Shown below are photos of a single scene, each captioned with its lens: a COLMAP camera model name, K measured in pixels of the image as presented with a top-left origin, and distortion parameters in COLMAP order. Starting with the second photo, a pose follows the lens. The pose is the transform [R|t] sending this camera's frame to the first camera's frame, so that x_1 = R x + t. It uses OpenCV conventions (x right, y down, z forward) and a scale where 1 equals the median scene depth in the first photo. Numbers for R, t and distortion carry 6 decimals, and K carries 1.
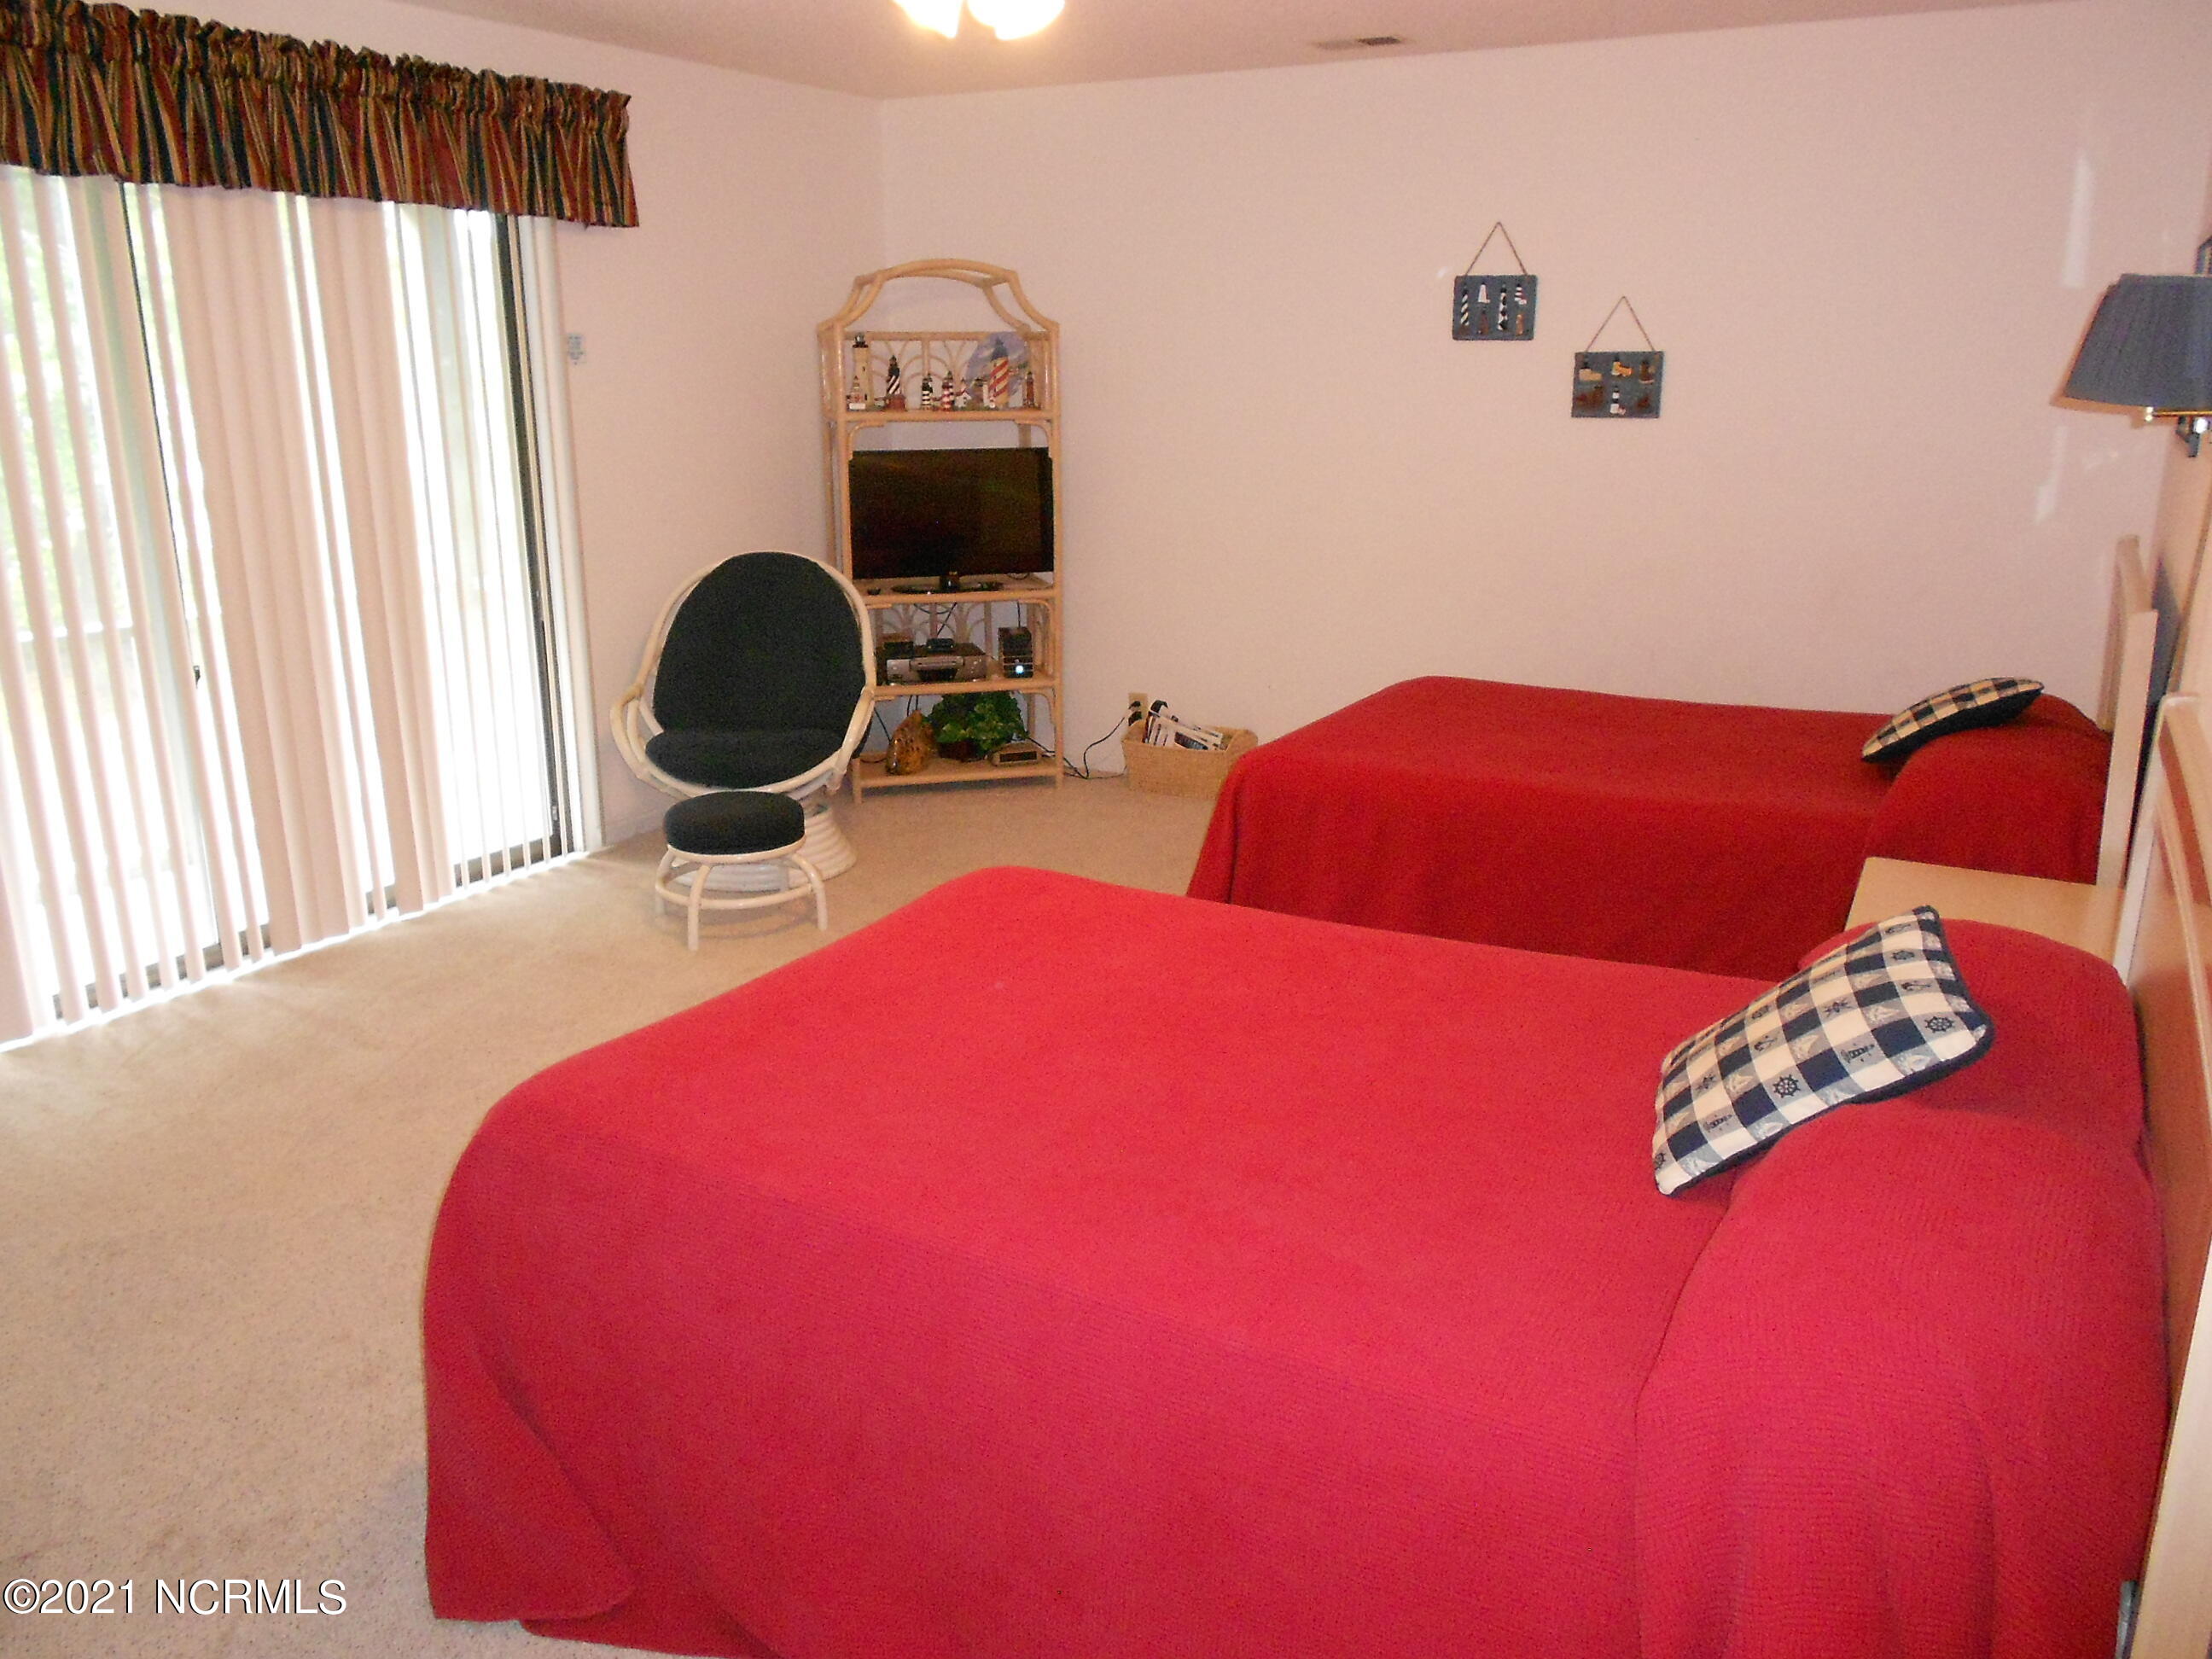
lens RADIAL K [[1732.6, 0, 1111.3], [0, 1732.6, 829.4], [0, 0, 1]] dist [0.027995, -0.021891]
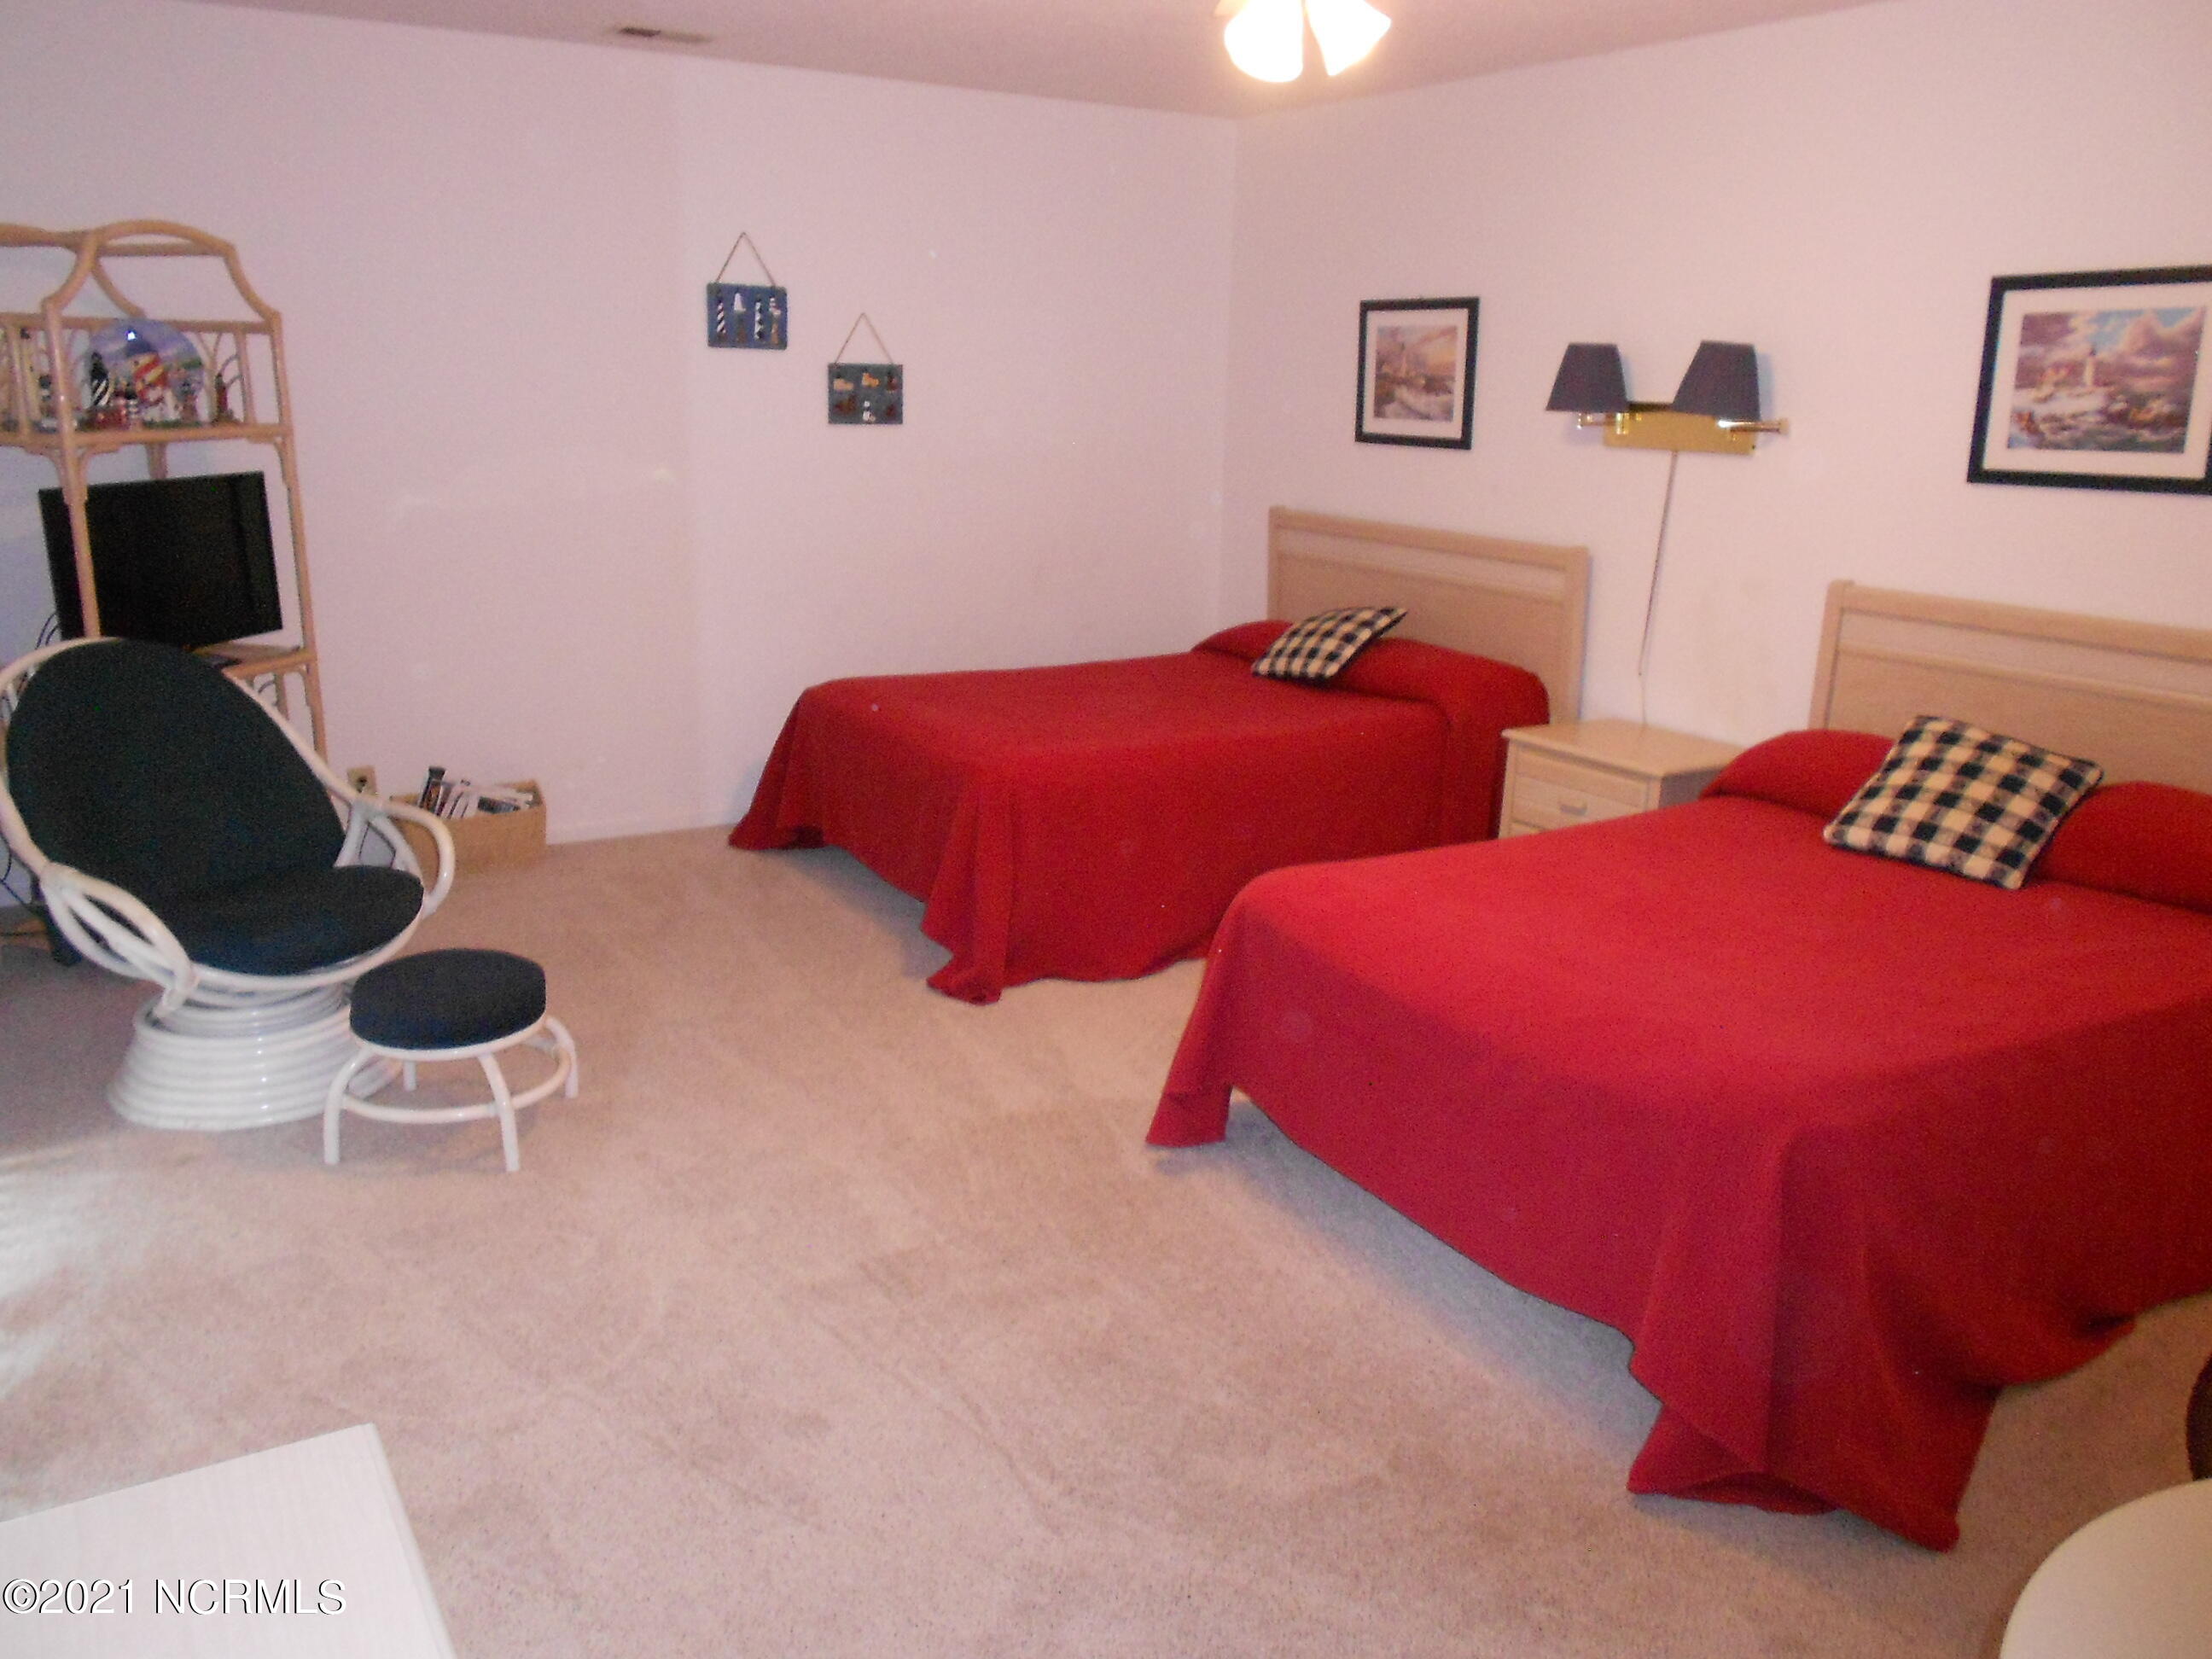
lens RADIAL K [[1732.6, 0, 1111.1], [0, 1732.6, 816.4], [0, 0, 1]] dist [0.027995, -0.021891]
pose [[0.509374, -0.206589, 0.835380, -0.582834], [0.205611, 0.971857, 0.114968, -0.091677], [-0.835621, 0.113201, 0.537516, 0.316714]]
